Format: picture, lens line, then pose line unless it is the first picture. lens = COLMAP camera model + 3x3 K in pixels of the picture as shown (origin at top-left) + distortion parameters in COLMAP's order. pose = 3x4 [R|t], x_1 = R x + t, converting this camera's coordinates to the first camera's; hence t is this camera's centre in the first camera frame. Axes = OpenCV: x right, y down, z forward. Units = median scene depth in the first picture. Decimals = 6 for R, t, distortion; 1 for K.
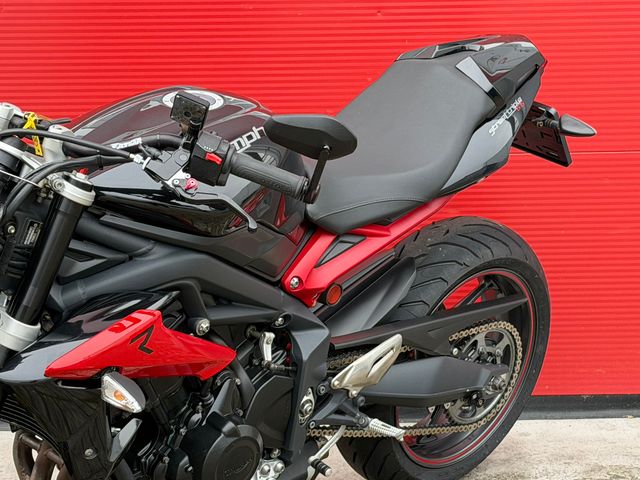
lens RADIAL K [[1516.6, 0, 312.5], [0, 1516.6, 249.6], [0, 0, 1]] dist [0.141308, 0.000000]
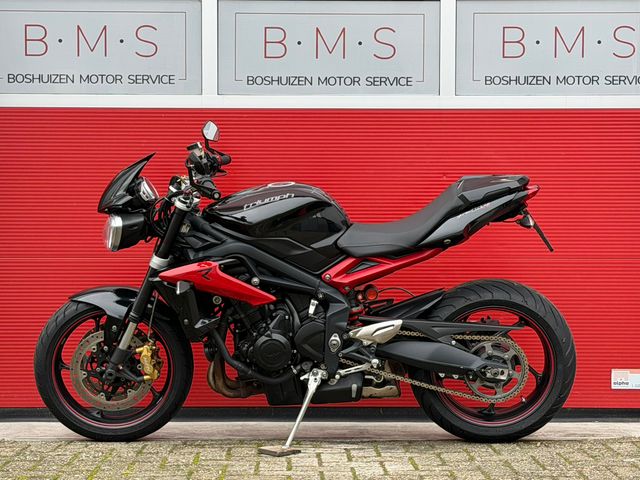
lens RADIAL K [[1516.6, 0, 319.3], [0, 1516.6, 240.2], [0, 0, 1]] dist [0.141308, 0.000000]
pose [[0.699982, 0.030257, -0.713519, 1.413005], [-0.183642, 0.973131, -0.138891, 0.255147], [0.690145, 0.228254, 0.686731, -0.412314]]
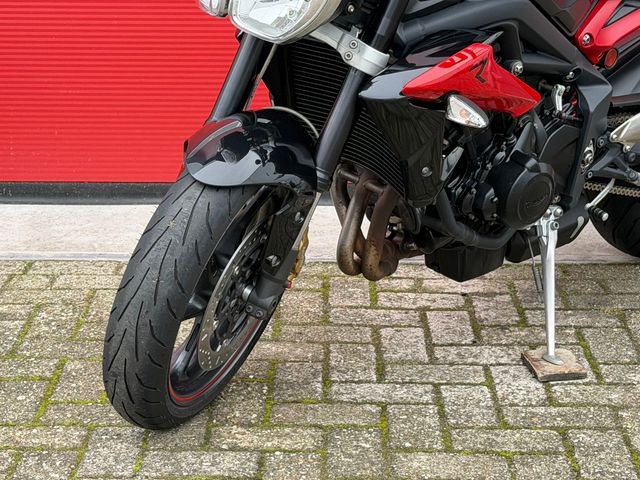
lens RADIAL K [[1516.6, 0, 310.7], [0, 1516.6, 254.5], [0, 0, 1]] dist [0.141308, 0.000000]
pose [[0.998390, 0.024583, -0.051123, -0.147962], [-0.020611, 0.996832, 0.076825, 0.094628], [0.052849, -0.075647, 0.995733, -0.117441]]
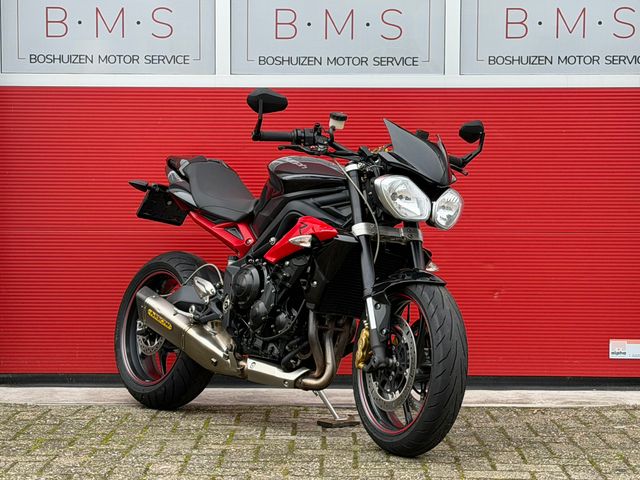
lens RADIAL K [[1516.6, 0, 322.8], [0, 1516.6, 243.4], [0, 0, 1]] dist [0.141308, 0.000000]
pose [[0.998825, 0.016555, -0.045542, -0.029189], [-0.025578, 0.978358, -0.205330, 0.424457], [0.041157, 0.206254, 0.977633, -0.988438]]
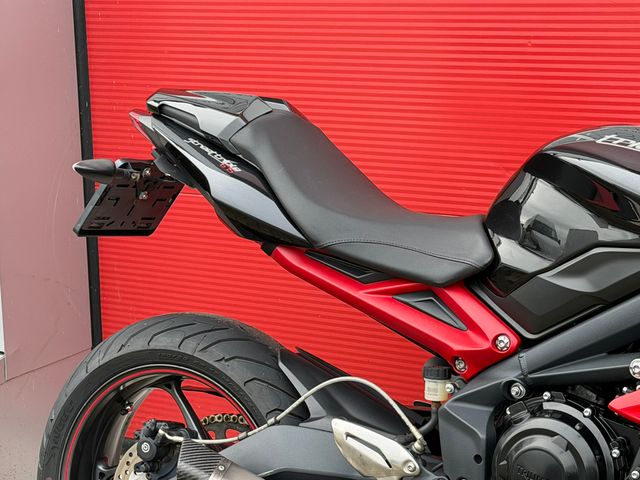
lens RADIAL K [[1516.6, 0, 314.2], [0, 1516.6, 243.6], [0, 0, 1]] dist [0.141308, 0.000000]
pose [[0.949577, -0.074607, 0.304529, -0.555220], [0.083350, 0.996395, -0.015793, -0.033987], [-0.302253, 0.040379, 0.952372, 0.219637]]
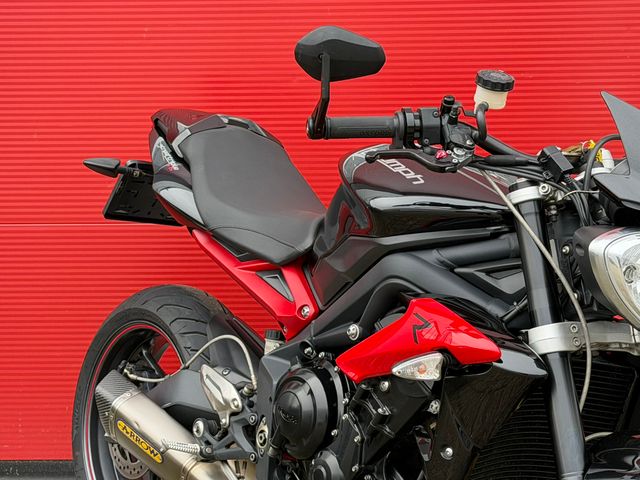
lens RADIAL K [[1516.6, 0, 324.3], [0, 1516.6, 241.0], [0, 0, 1]] dist [0.141308, 0.000000]
pose [[0.996657, 0.011259, -0.080916, -0.123319], [-0.017366, 0.997019, -0.075176, 0.043027], [0.079828, 0.076330, 0.993882, -0.045648]]
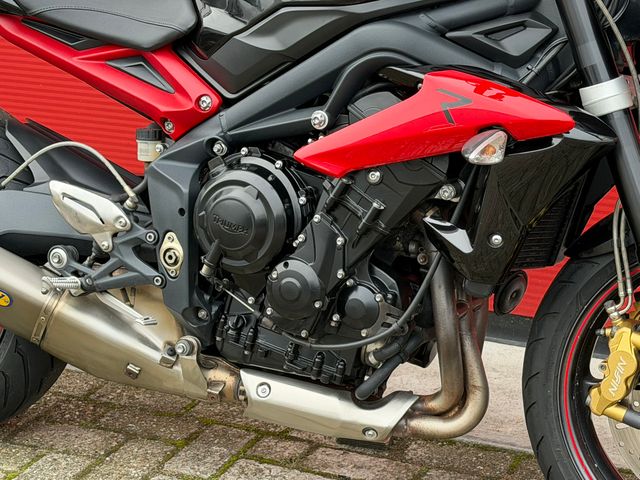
lens RADIAL K [[1516.6, 0, 328.6], [0, 1516.6, 250.4], [0, 0, 1]] dist [0.141308, 0.000000]
pose [[0.916969, -0.132459, 0.376327, -0.485727], [0.097617, 0.989095, 0.110283, 0.008816], [-0.386831, -0.064390, 0.919900, 0.145749]]
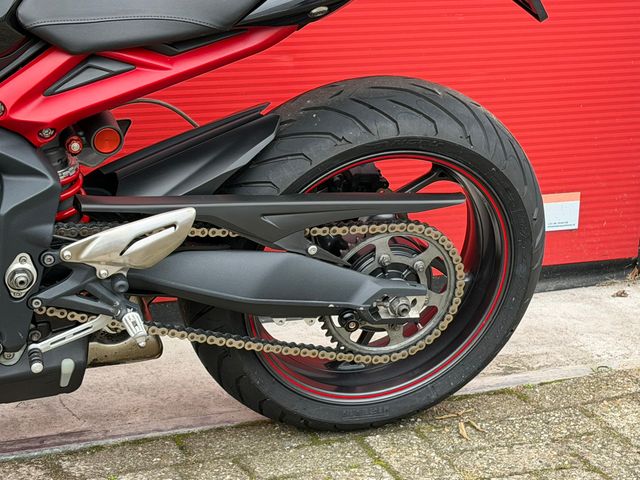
lens RADIAL K [[1516.6, 0, 329.9], [0, 1516.6, 253.4], [0, 0, 1]] dist [0.141308, 0.000000]
pose [[0.908369, 0.166935, -0.383403, 0.432298], [-0.141361, 0.985470, 0.094159, -0.001929], [0.393551, -0.031333, 0.918769, 0.365932]]
